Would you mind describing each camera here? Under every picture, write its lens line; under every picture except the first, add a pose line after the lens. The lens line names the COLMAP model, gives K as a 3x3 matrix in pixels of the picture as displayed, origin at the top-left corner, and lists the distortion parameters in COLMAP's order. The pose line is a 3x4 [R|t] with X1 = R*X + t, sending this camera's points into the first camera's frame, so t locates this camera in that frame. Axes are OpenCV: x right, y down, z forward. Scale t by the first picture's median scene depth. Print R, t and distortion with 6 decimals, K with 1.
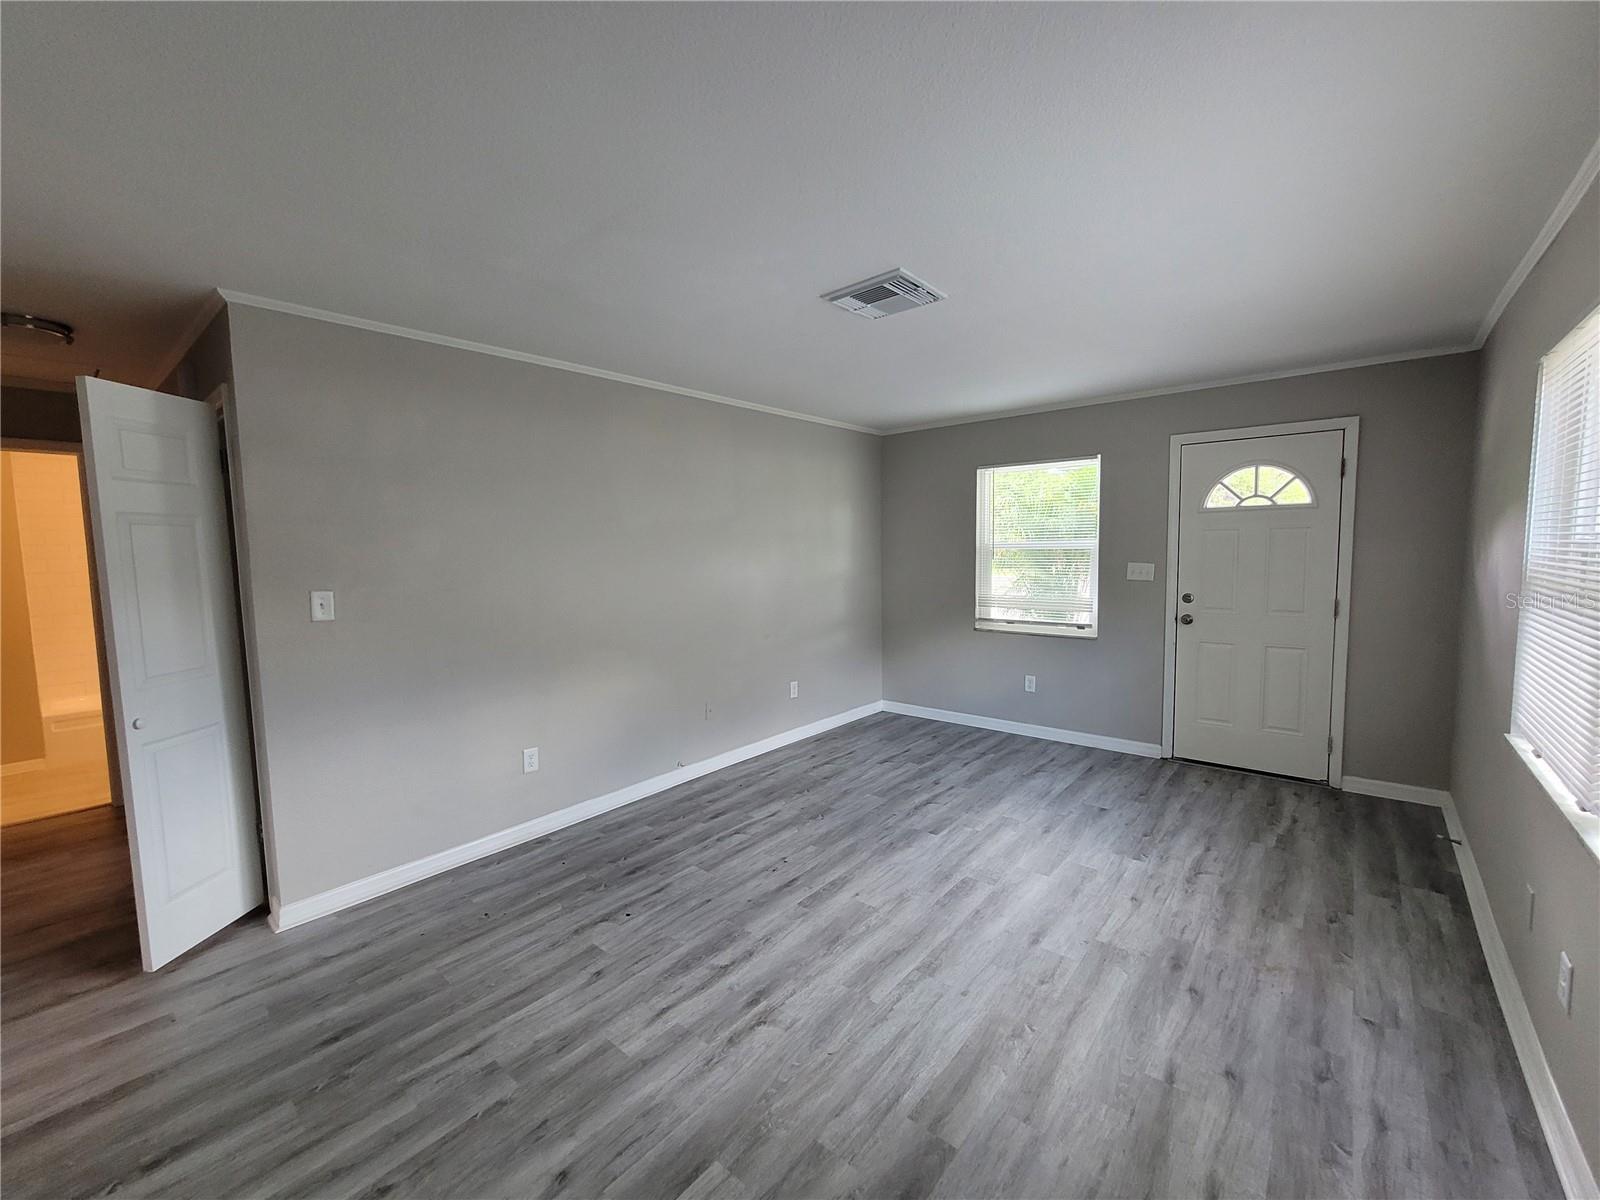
lens RADIAL K [[656.0, 0, 805.8], [0, 656.0, 602.3], [0, 0, 1]] dist [-0.004462, -0.000892]
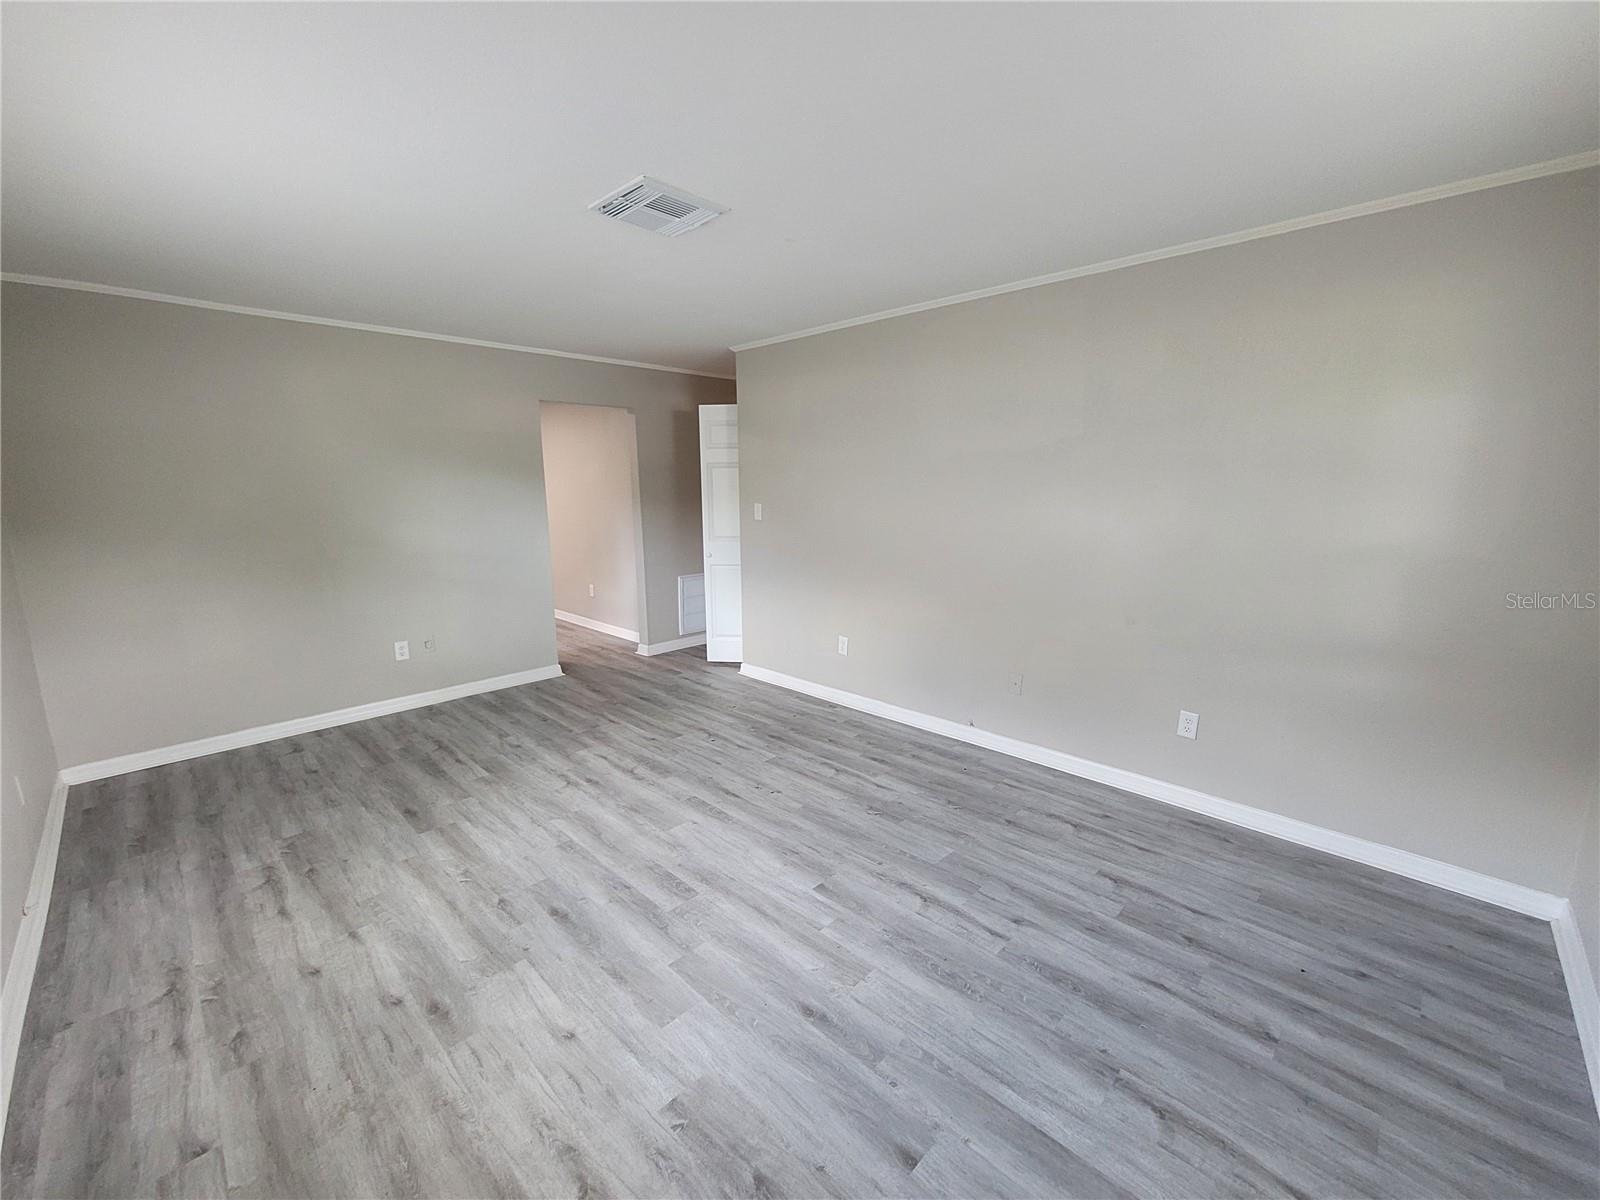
lens RADIAL K [[656.0, 0, 809.0], [0, 656.0, 600.4], [0, 0, 1]] dist [-0.004462, -0.000892]
pose [[-0.071018, 0.198478, -0.977529, 0.998093], [-0.079145, 0.975792, 0.203876, -0.127186], [0.994330, 0.091846, -0.053591, 1.180344]]
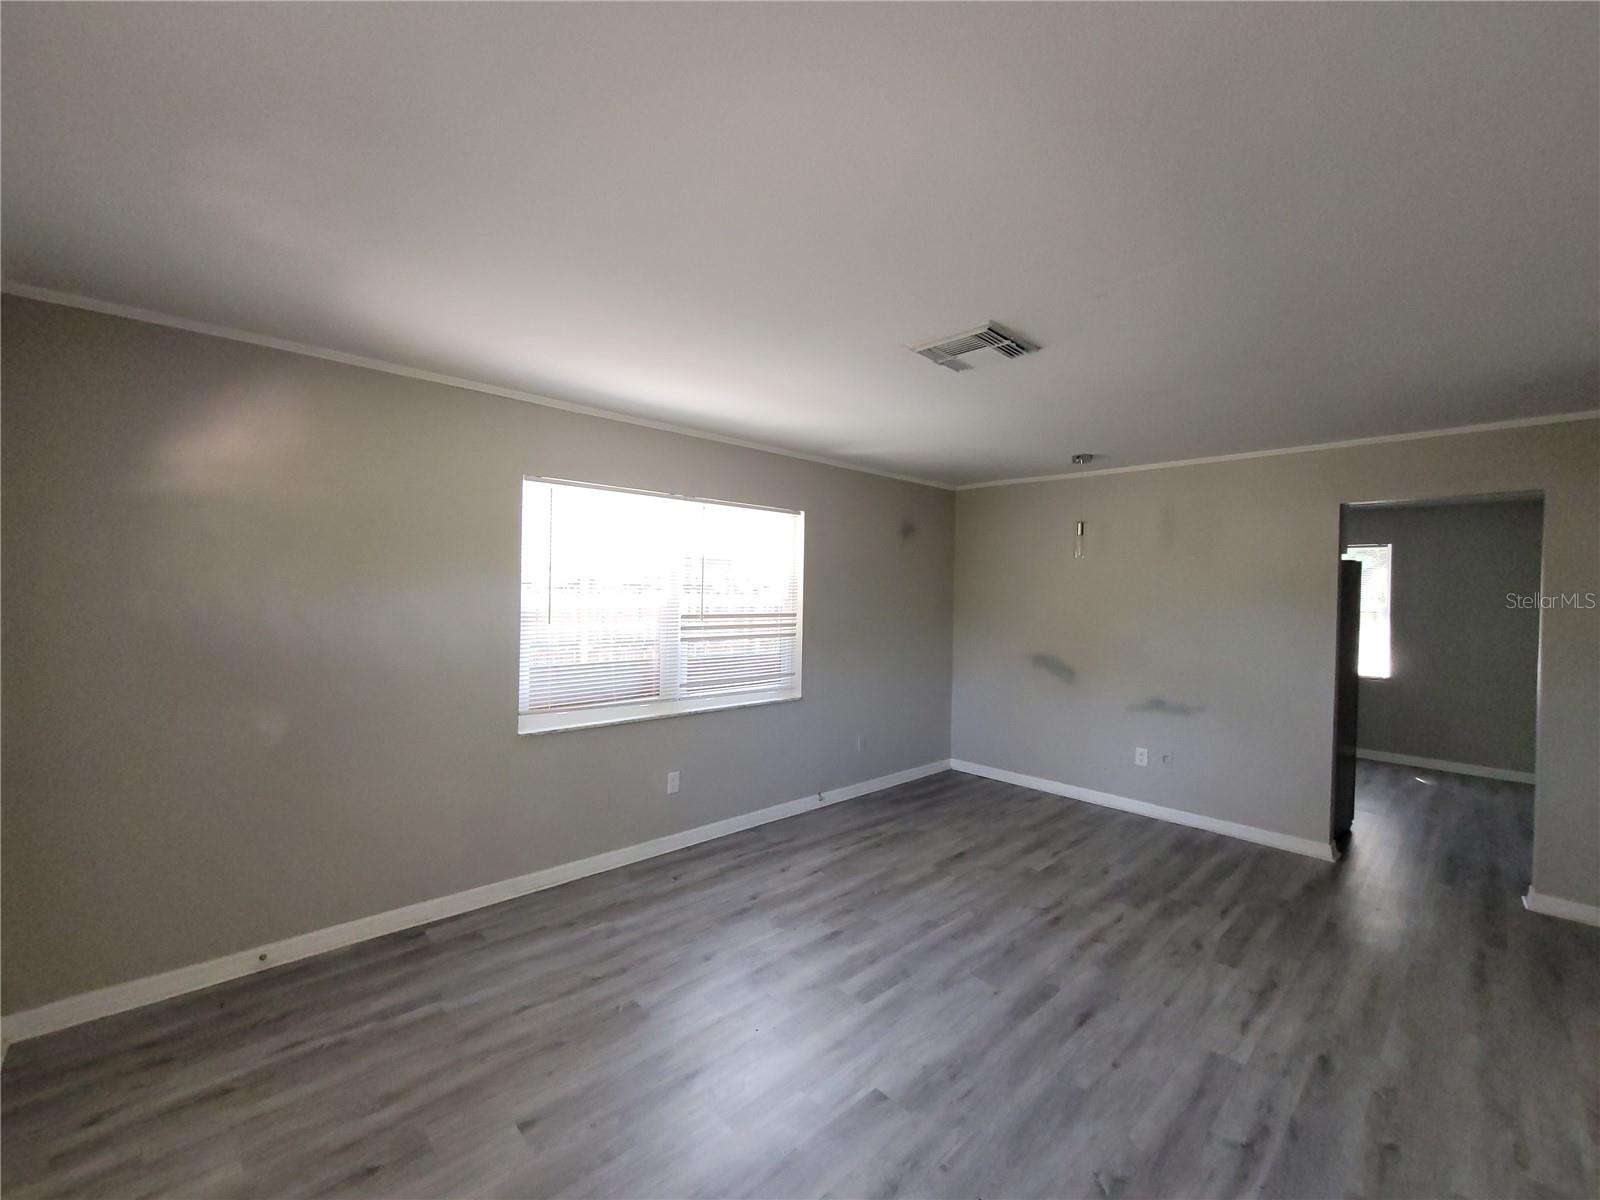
lens RADIAL K [[656.0, 0, 802.3], [0, 656.0, 599.8], [0, 0, 1]] dist [-0.004462, -0.000892]
pose [[-0.992718, -0.000835, 0.120460, 0.228579], [0.010689, 0.995421, 0.094992, -0.173641], [-0.119988, 0.095587, -0.988163, 1.826774]]
